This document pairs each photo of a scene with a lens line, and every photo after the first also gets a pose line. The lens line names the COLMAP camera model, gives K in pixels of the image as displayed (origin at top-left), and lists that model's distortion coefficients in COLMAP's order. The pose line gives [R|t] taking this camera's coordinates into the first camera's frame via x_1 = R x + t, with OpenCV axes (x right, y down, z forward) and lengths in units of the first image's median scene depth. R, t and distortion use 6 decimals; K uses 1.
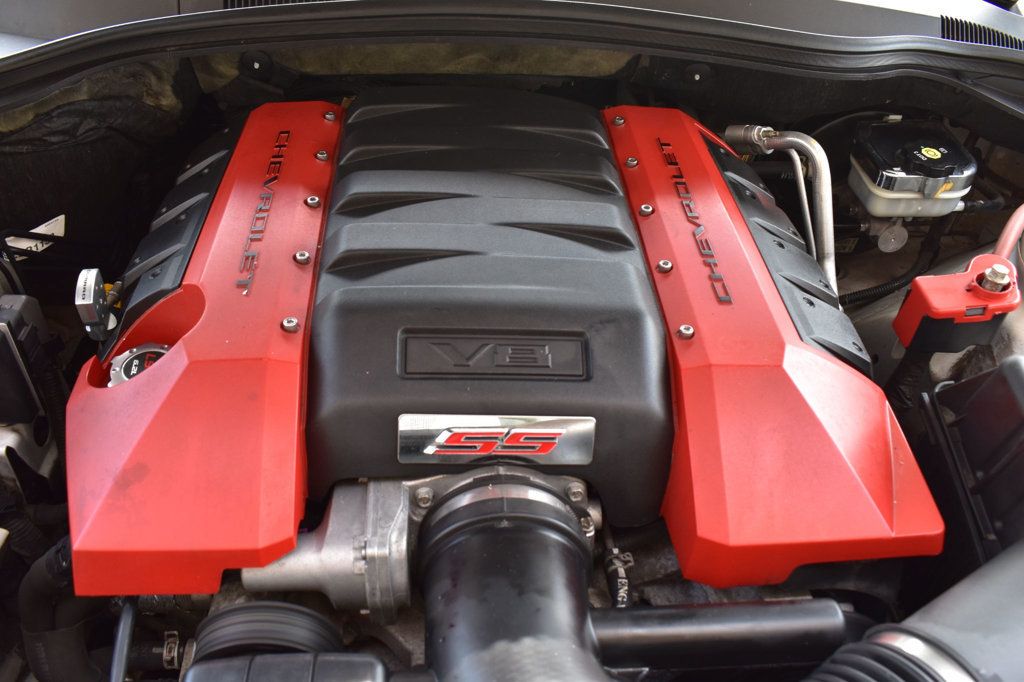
lens RADIAL K [[913.0, 0, 512.0], [0, 913.0, 341.0], [0, 0, 1]] dist [-0.086898, 0.006648]
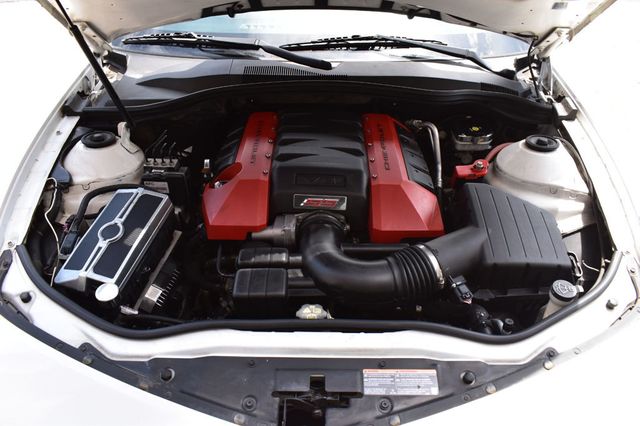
lens RADIAL K [[518.1, 0, 320.0], [0, 518.1, 213.0], [0, 0, 1]] dist [-0.083069, -0.003660]
pose [[0.996575, 0.015655, -0.081196, 0.138726], [-0.020516, 0.998025, -0.059381, 0.246469], [0.080106, 0.060843, 0.994928, -0.980919]]
